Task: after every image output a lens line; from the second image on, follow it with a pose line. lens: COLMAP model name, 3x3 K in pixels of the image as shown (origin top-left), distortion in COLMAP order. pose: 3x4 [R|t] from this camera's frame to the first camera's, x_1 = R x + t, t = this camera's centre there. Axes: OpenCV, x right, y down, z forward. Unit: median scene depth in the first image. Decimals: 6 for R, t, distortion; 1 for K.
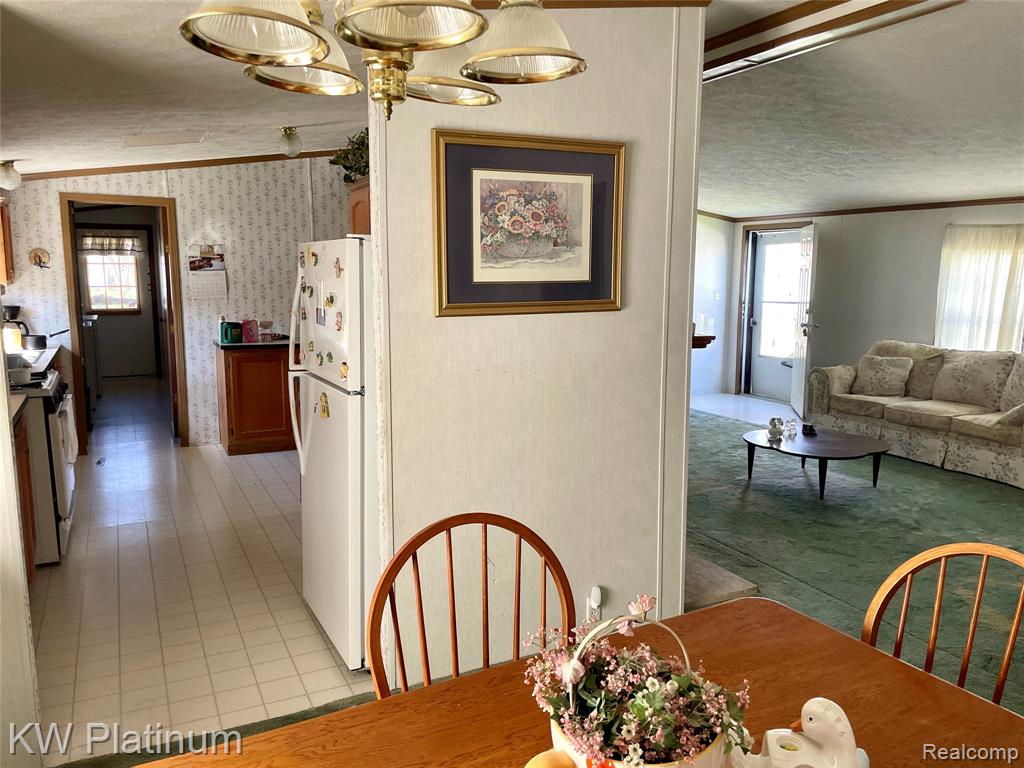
lens RADIAL K [[776.9, 0, 509.2], [0, 776.9, 384.2], [0, 0, 1]] dist [0.104934, -0.136562]
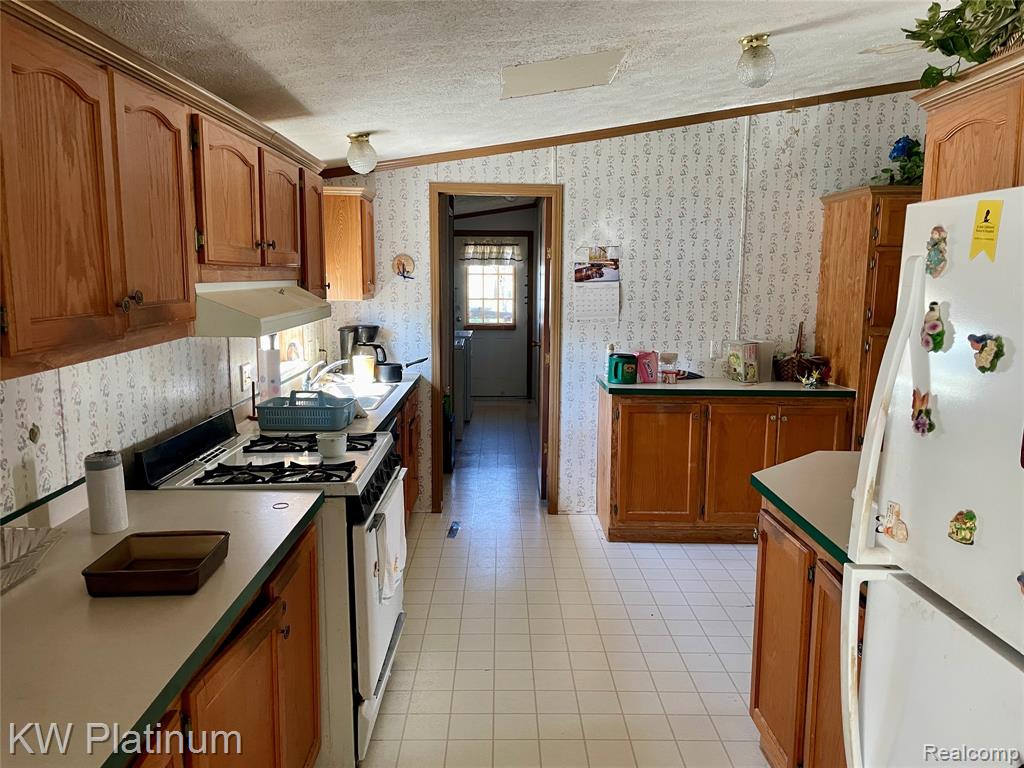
lens RADIAL K [[776.9, 0, 509.2], [0, 776.9, 384.2], [0, 0, 1]] dist [0.104934, -0.136562]
pose [[0.901057, 0.059639, -0.429581, -0.137853], [-0.064585, 0.997907, 0.003071, -0.045676], [0.428866, 0.024978, 0.903023, 0.309075]]
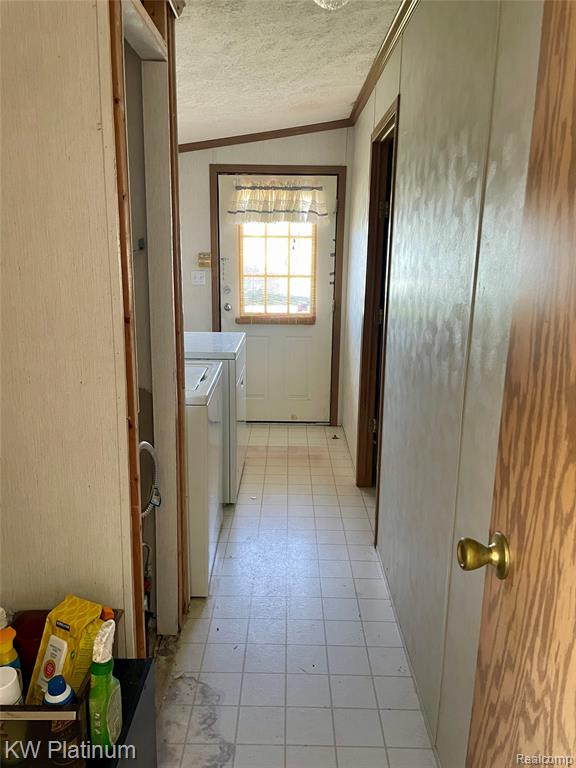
lens RADIAL K [[582.7, 0, 288.0], [0, 582.7, 384.0], [0, 0, 1]] dist [0.104934, -0.136562]
pose [[0.896017, 0.108389, -0.430586, -0.462393], [-0.074054, 0.992645, 0.095771, -0.134493], [0.437800, -0.053926, 0.897454, 0.946897]]
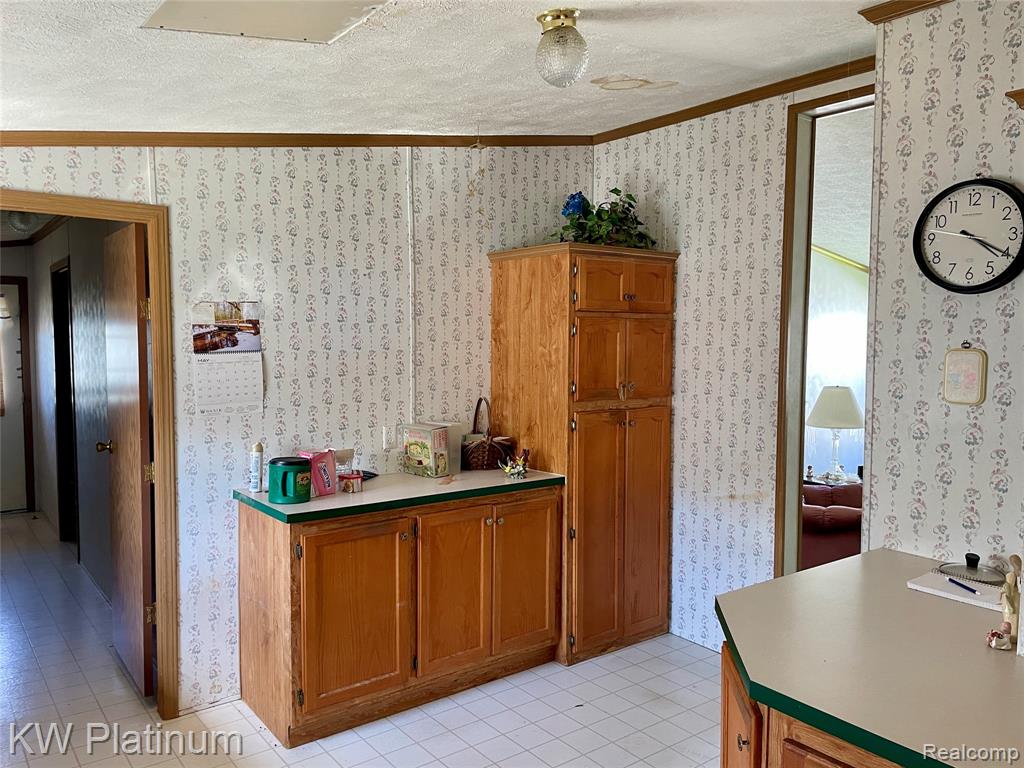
lens RADIAL K [[776.9, 0, 509.2], [0, 776.9, 384.2], [0, 0, 1]] dist [0.104934, -0.136562]
pose [[0.981612, -0.015127, 0.190288, -0.302412], [0.031421, 0.996062, -0.082906, -0.077490], [-0.188285, 0.087360, 0.978221, 0.480633]]
